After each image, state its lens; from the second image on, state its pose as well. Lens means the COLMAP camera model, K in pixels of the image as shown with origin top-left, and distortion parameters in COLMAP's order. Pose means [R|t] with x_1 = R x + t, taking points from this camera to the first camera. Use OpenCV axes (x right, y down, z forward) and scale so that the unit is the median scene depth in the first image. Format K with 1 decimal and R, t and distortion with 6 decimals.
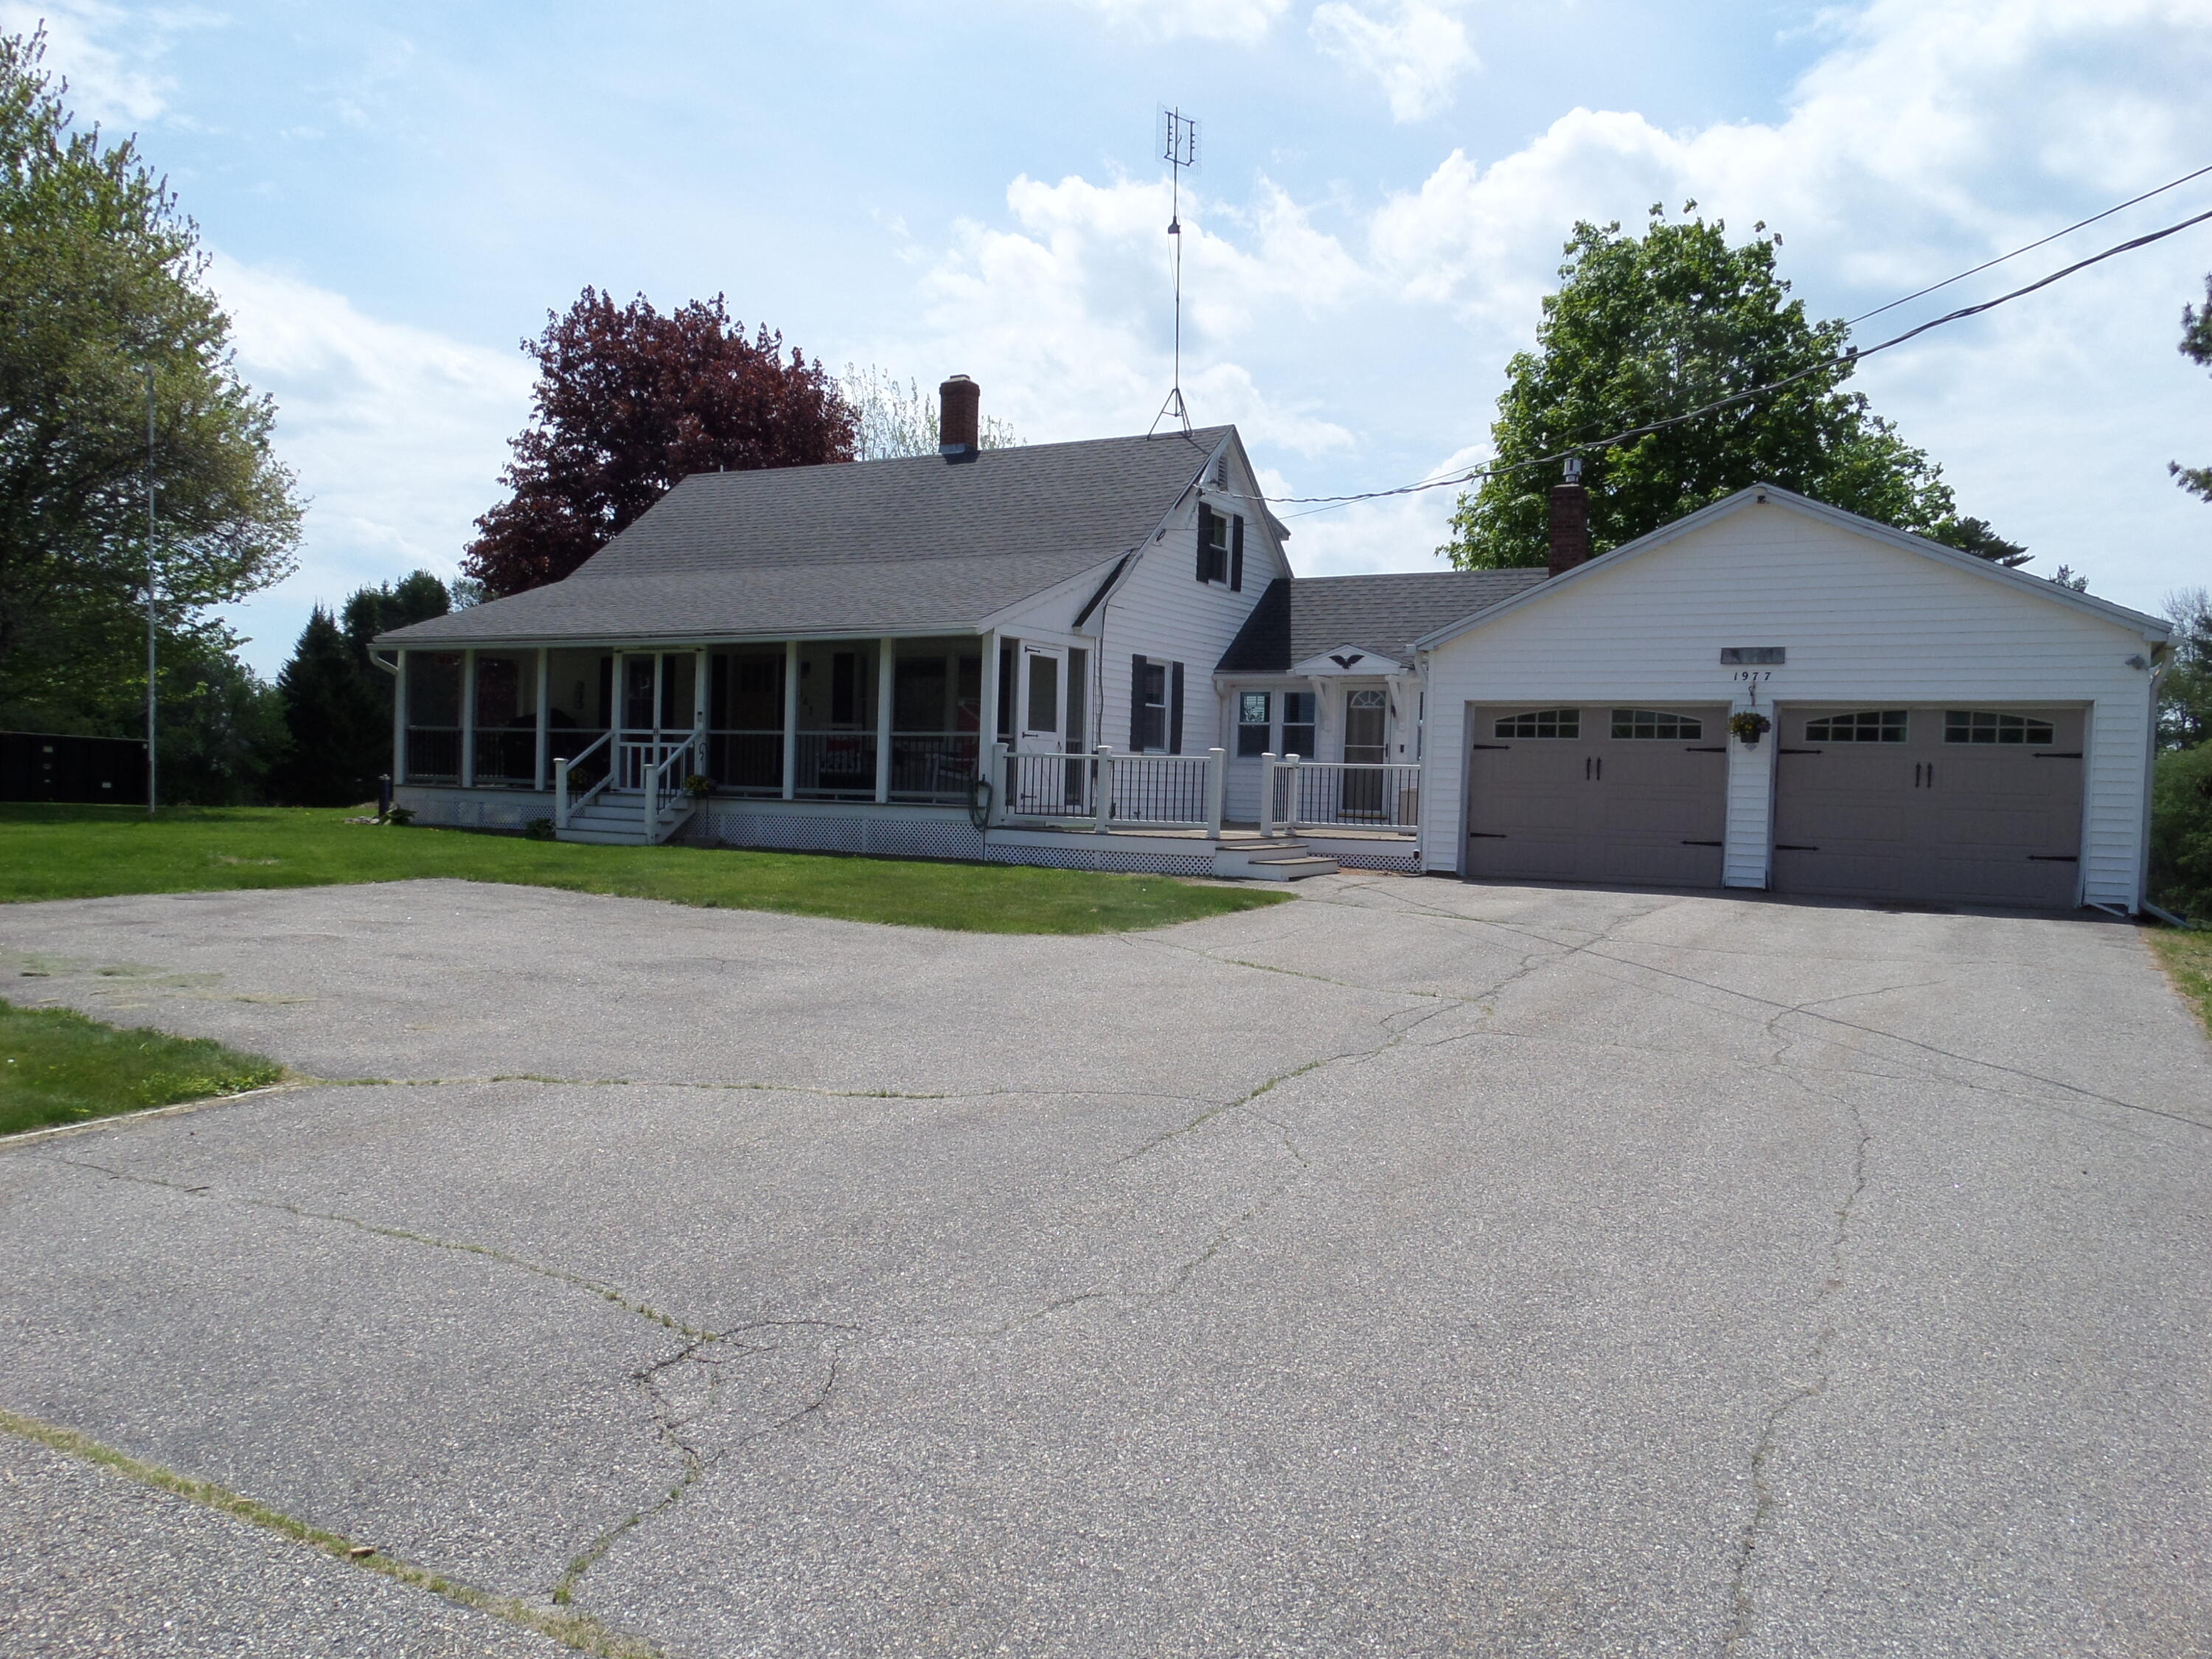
lens RADIAL K [[1623.8, 0, 1106.9], [0, 1623.8, 833.5], [0, 0, 1]] dist [0.001035, -0.015110]
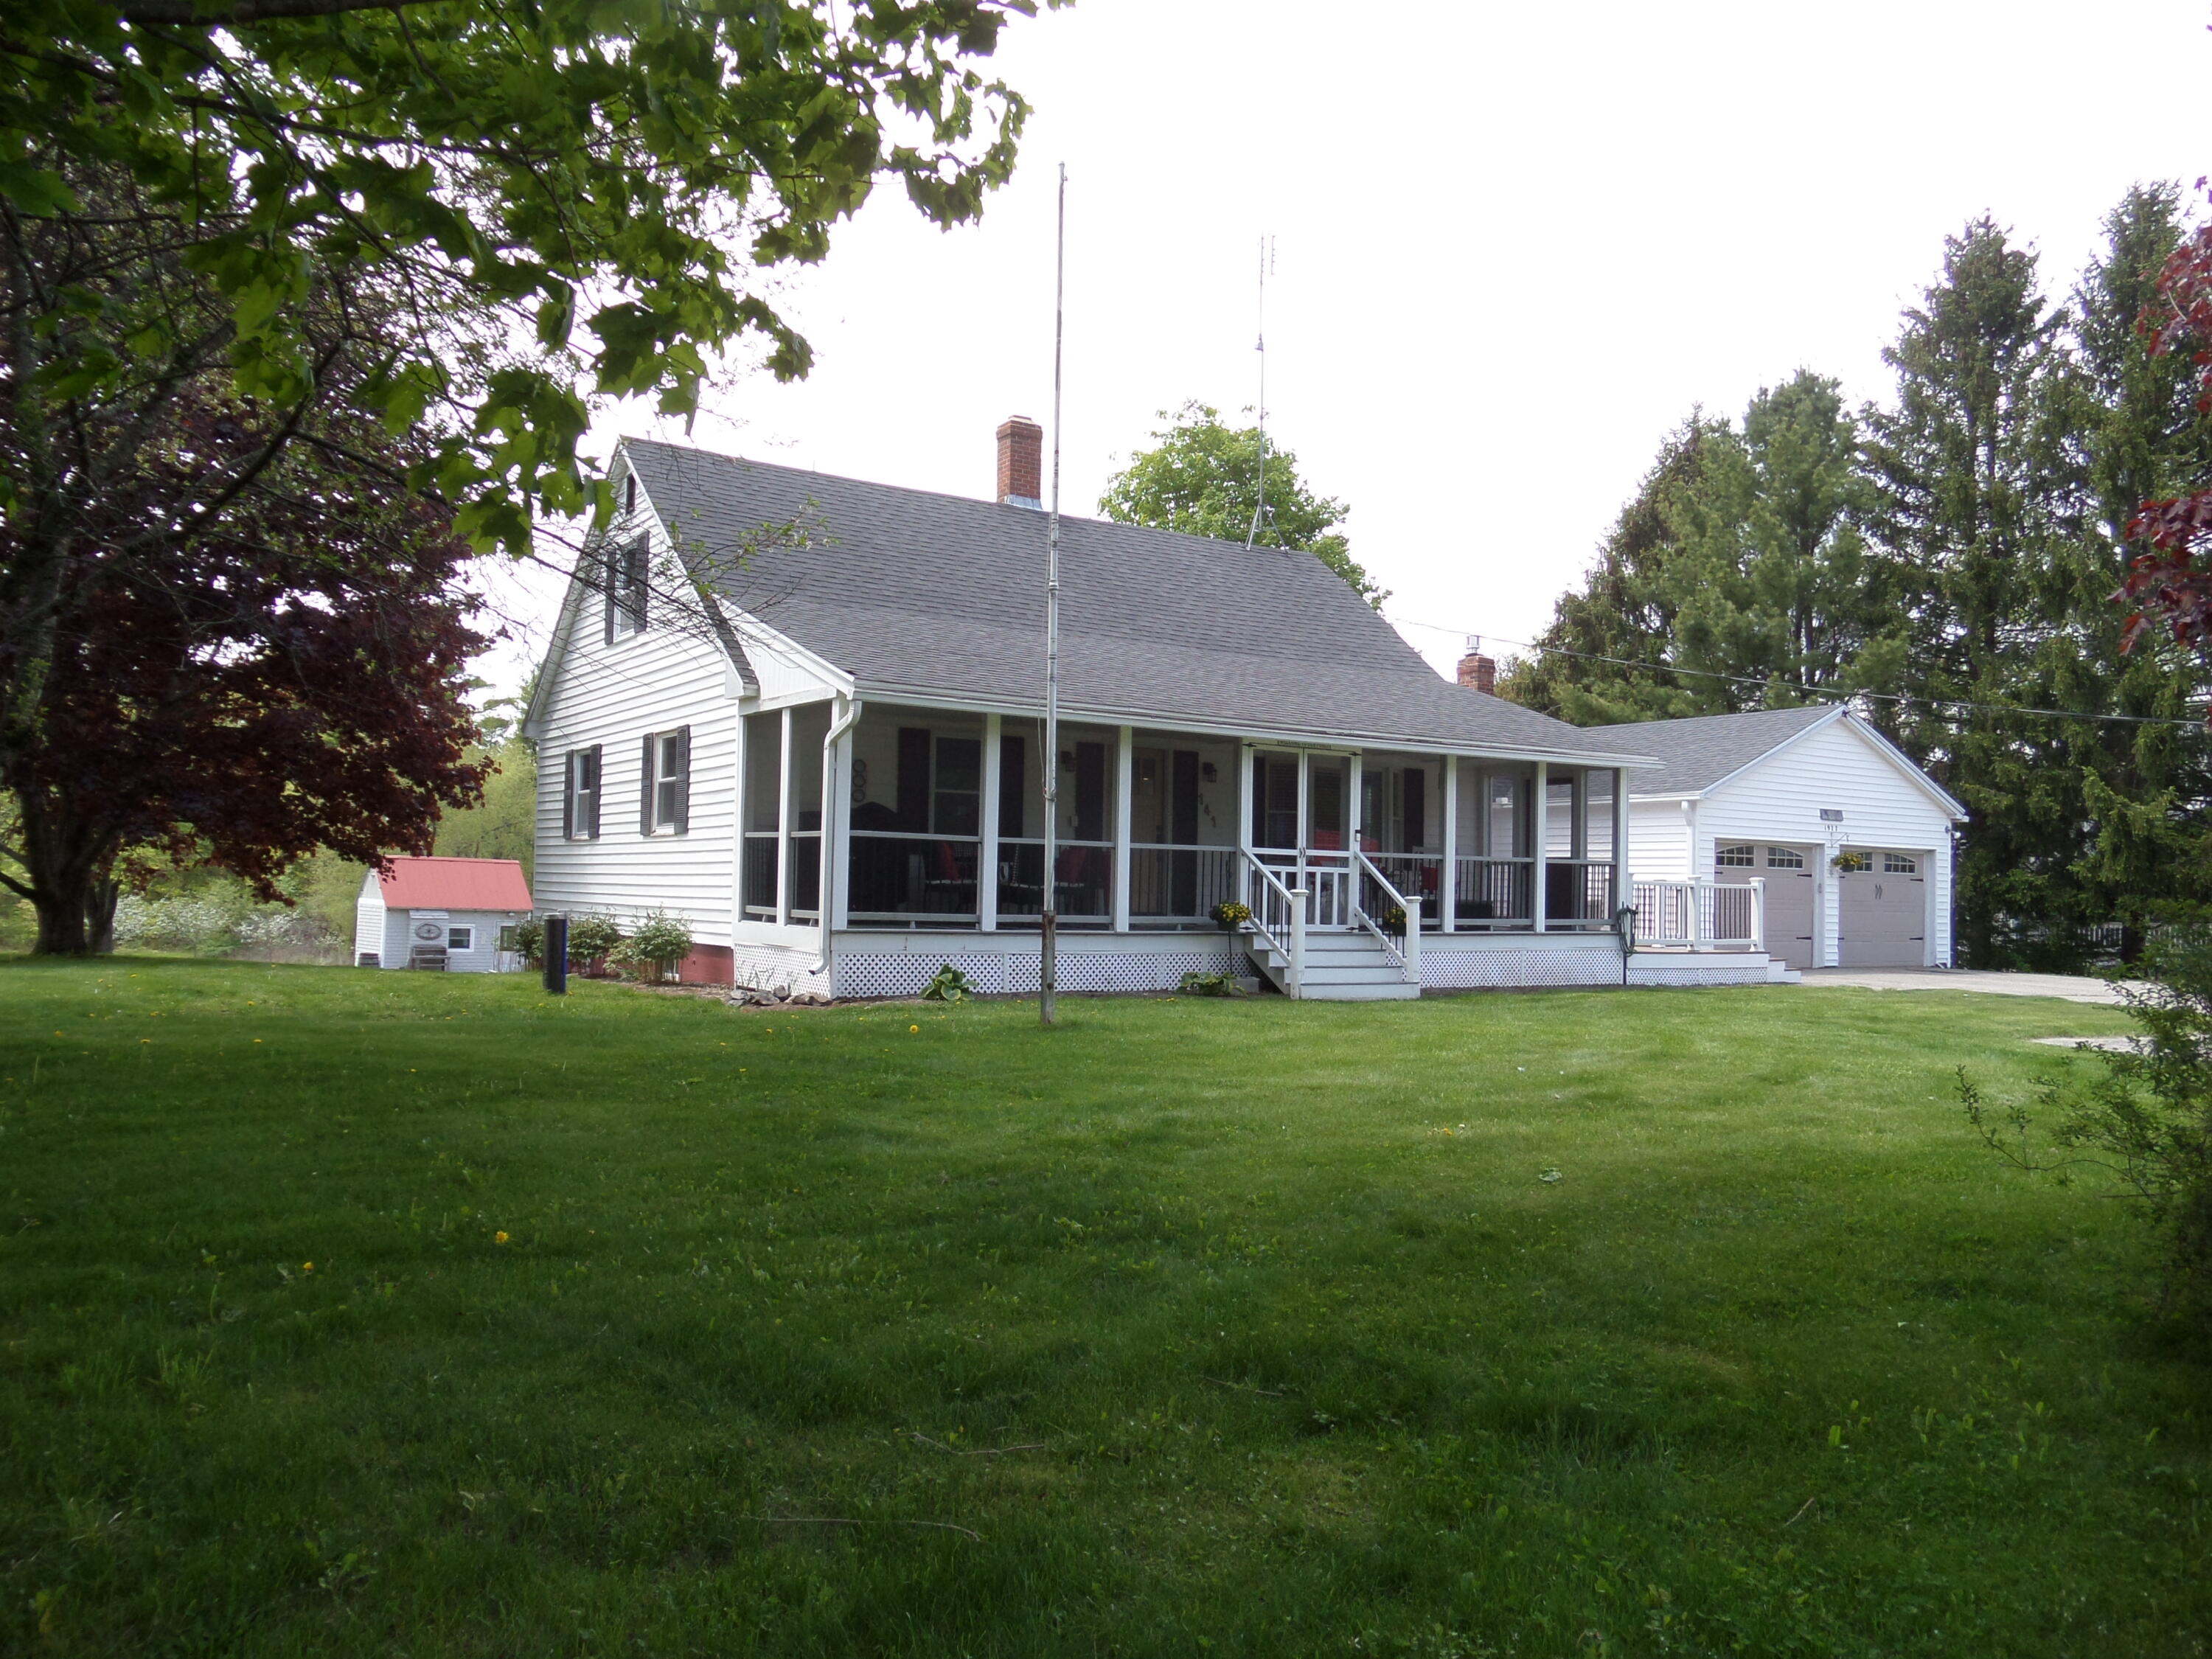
lens RADIAL K [[1623.8, 0, 1108.9], [0, 1623.8, 826.7], [0, 0, 1]] dist [0.001035, -0.015110]
pose [[0.454408, 0.018557, 0.890601, -1.014524], [0.024634, 0.999139, -0.033387, -0.050994], [-0.890453, 0.037111, 0.453559, 0.727183]]
